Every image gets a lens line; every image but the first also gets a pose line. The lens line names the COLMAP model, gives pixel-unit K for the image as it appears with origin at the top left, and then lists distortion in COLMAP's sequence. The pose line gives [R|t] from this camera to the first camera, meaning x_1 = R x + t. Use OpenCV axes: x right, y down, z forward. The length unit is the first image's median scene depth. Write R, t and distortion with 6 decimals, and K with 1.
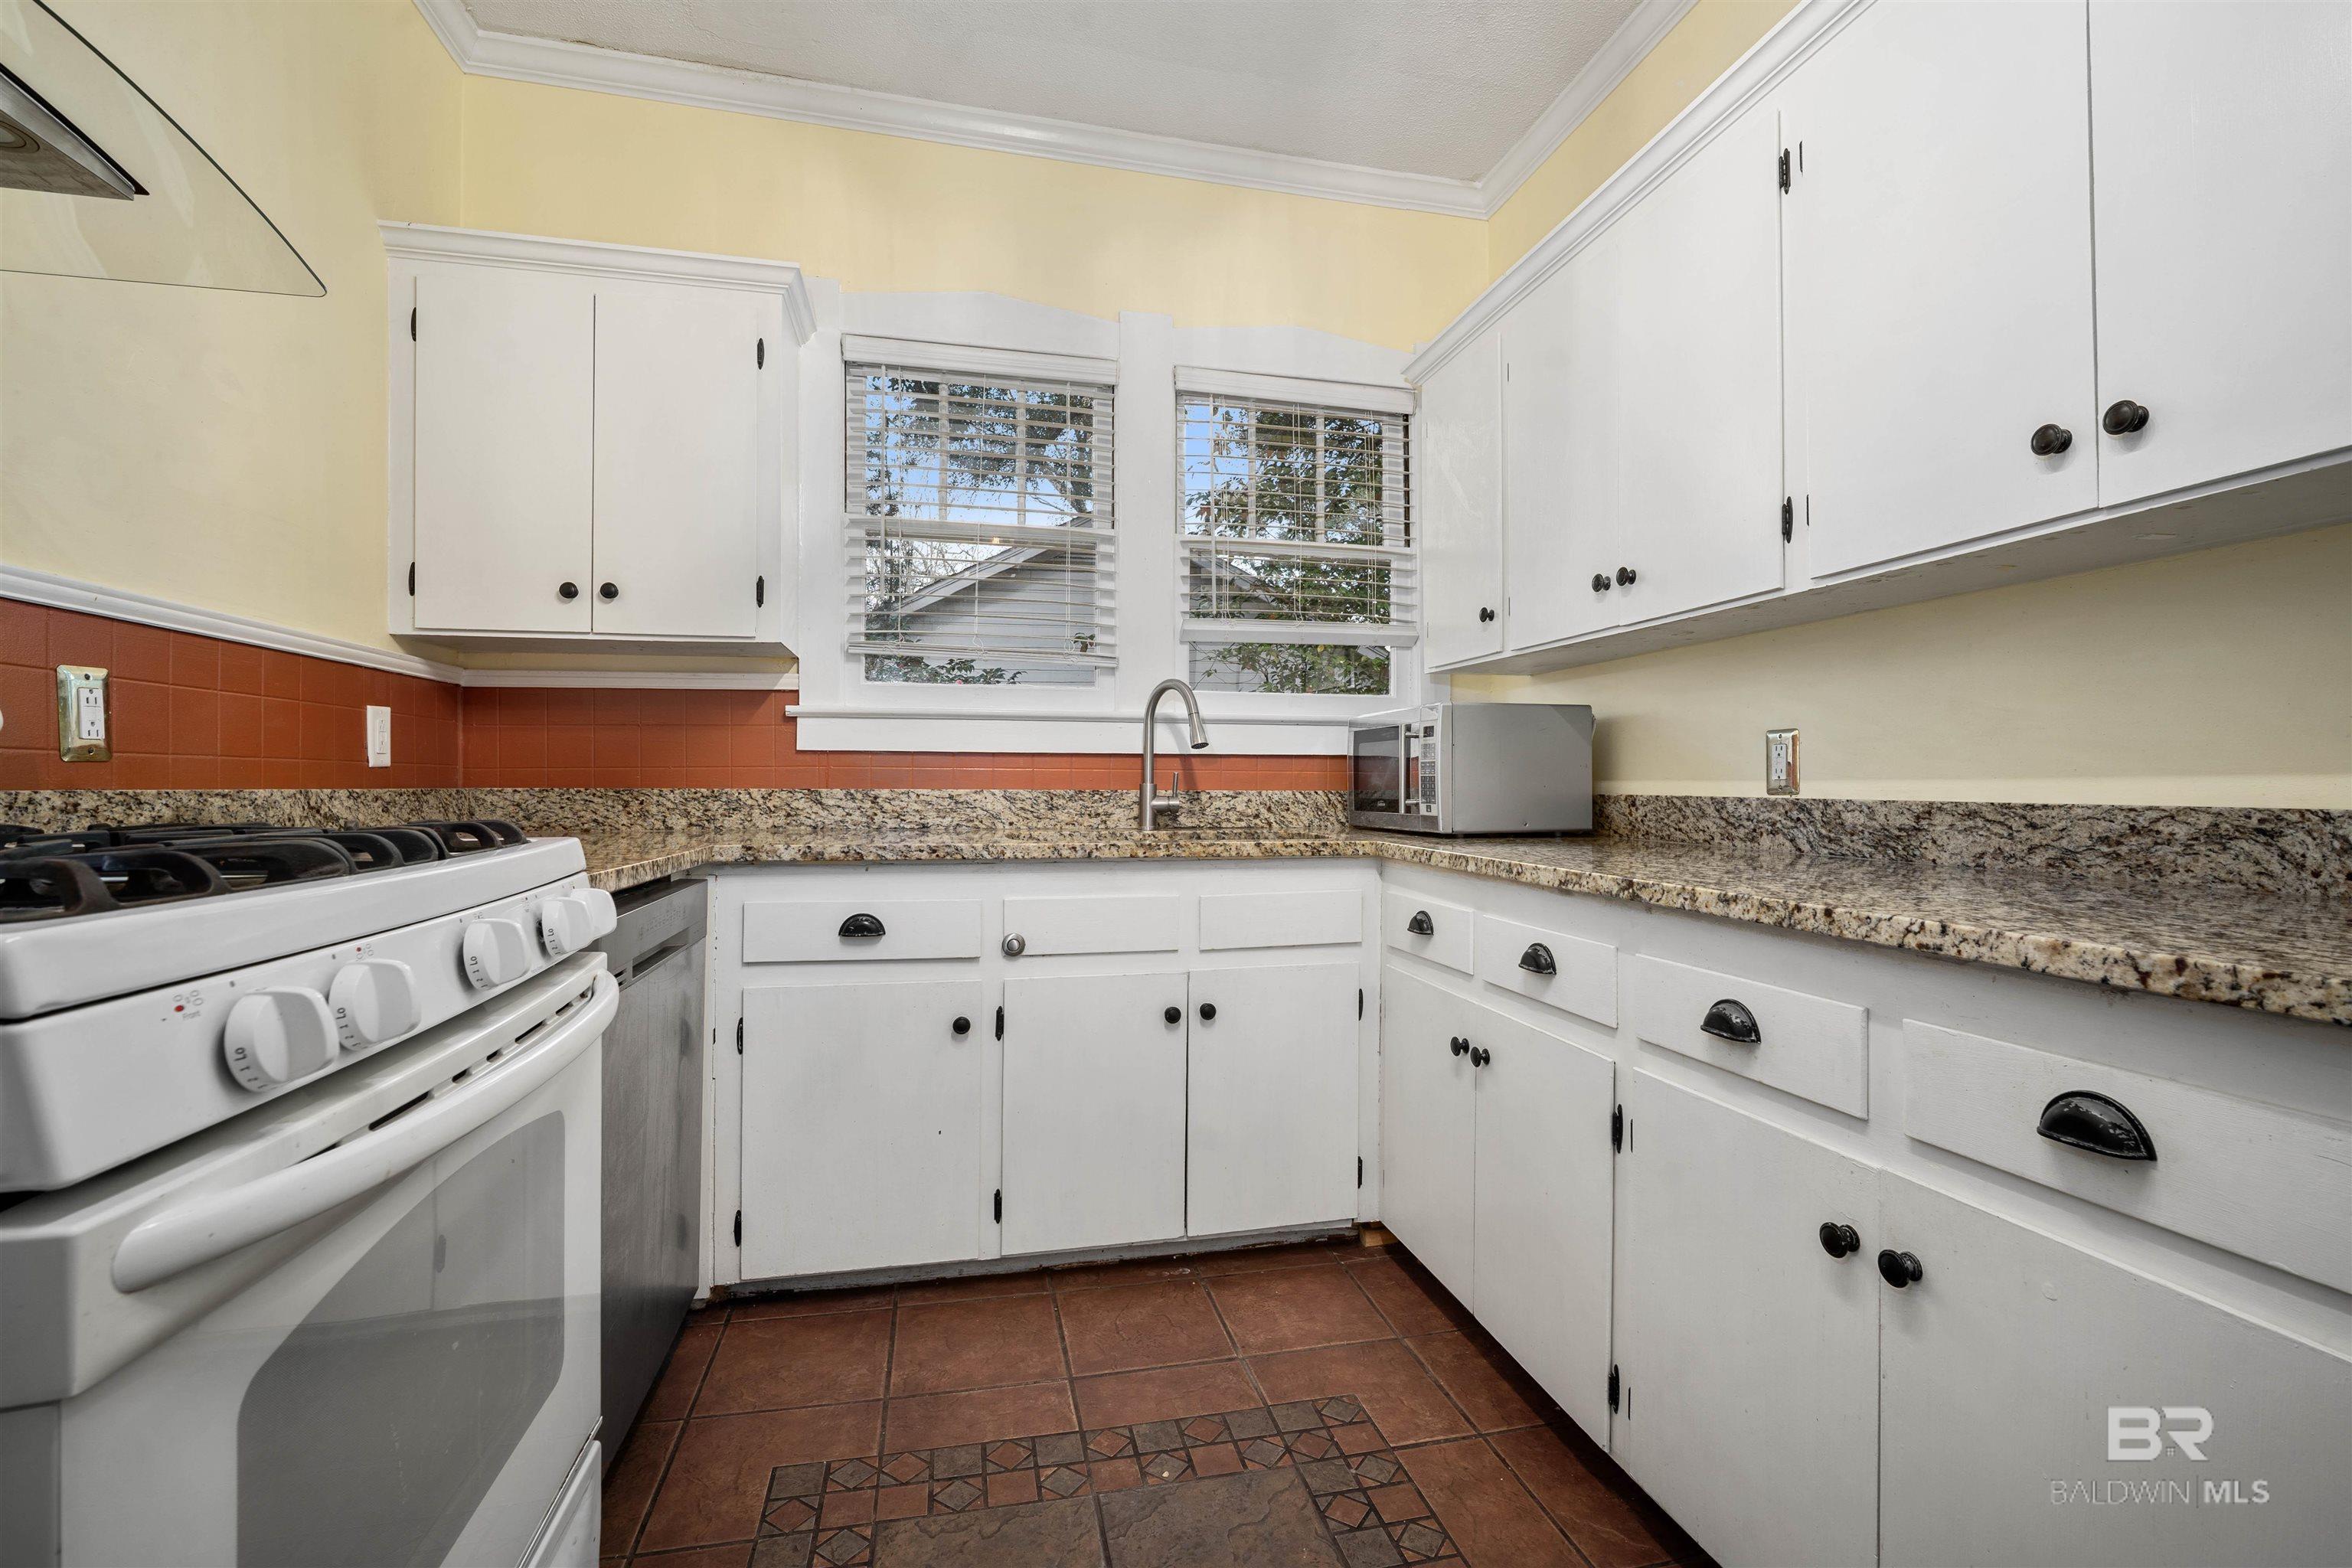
lens RADIAL K [[1046.3, 0, 1176.0], [0, 1046.3, 784.0], [0, 0, 1]] dist [-0.010867, -0.000003]
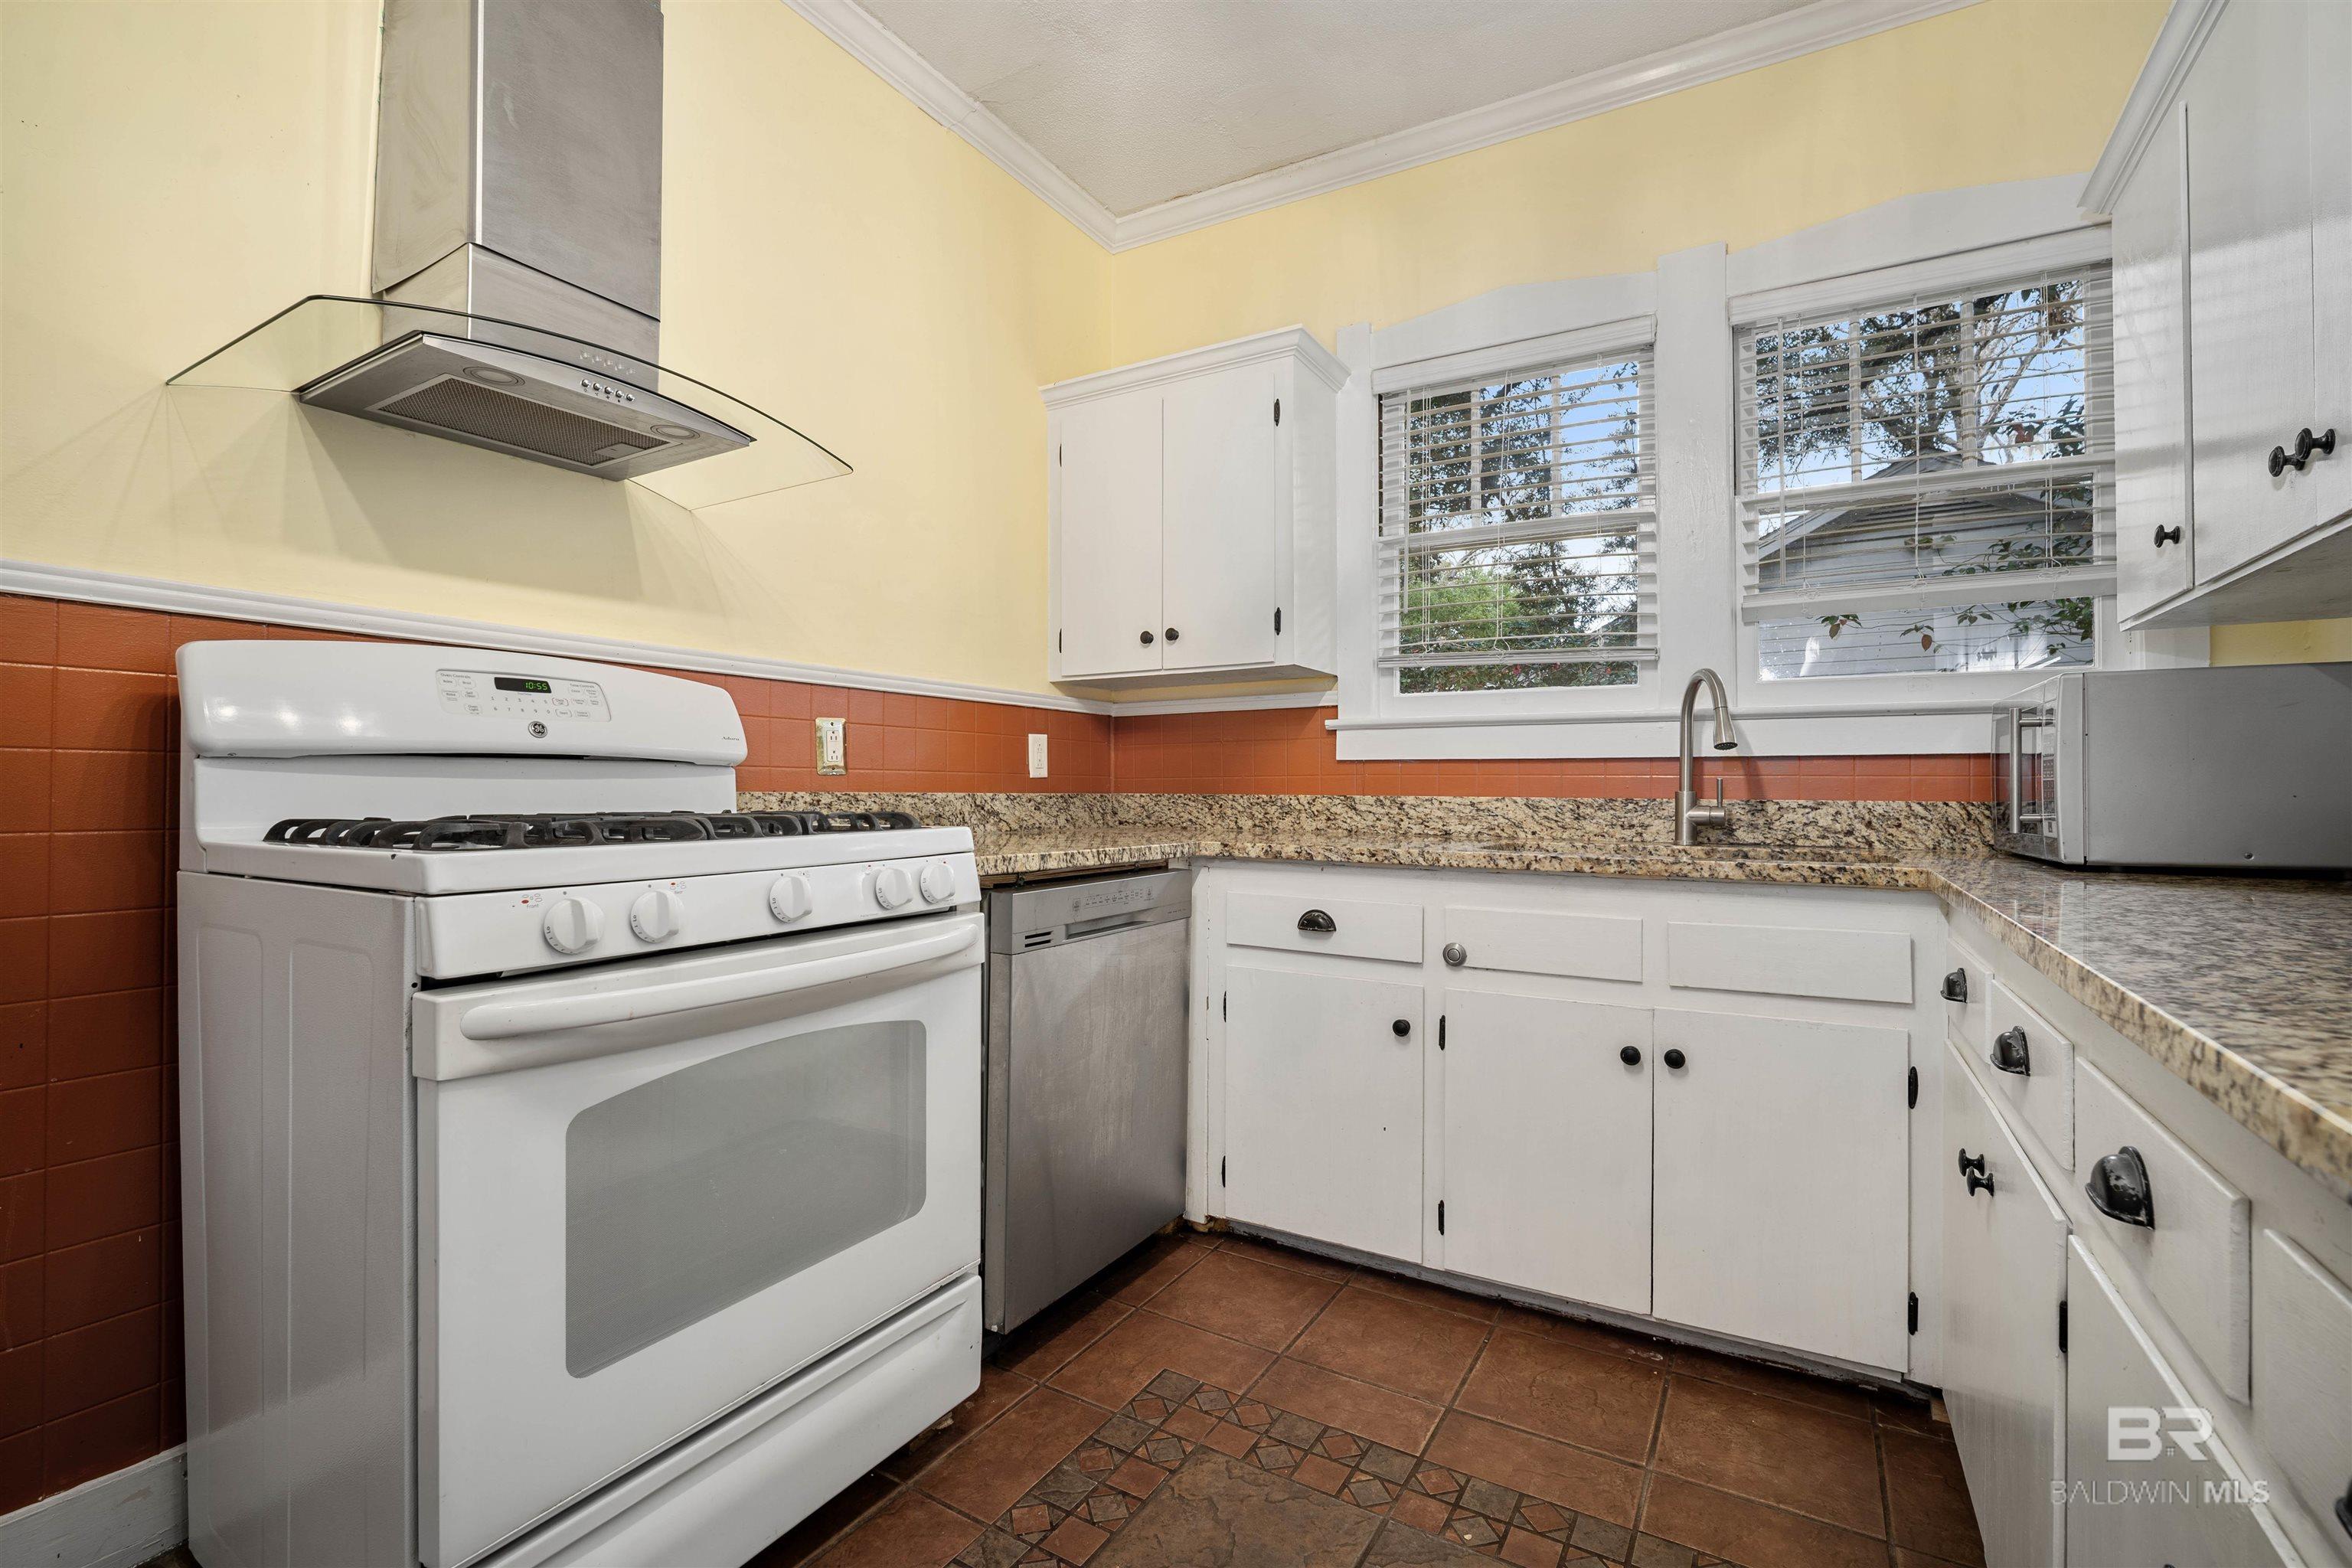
lens RADIAL K [[1029.1, 0, 1172.5], [0, 1029.1, 788.2], [0, 0, 1]] dist [-0.009761, 0.000103]
pose [[0.729409, -0.000175, -0.684078, 0.311755], [-0.003864, 0.999983, -0.004376, 0.003100], [0.684067, 0.005835, 0.729396, 0.115220]]
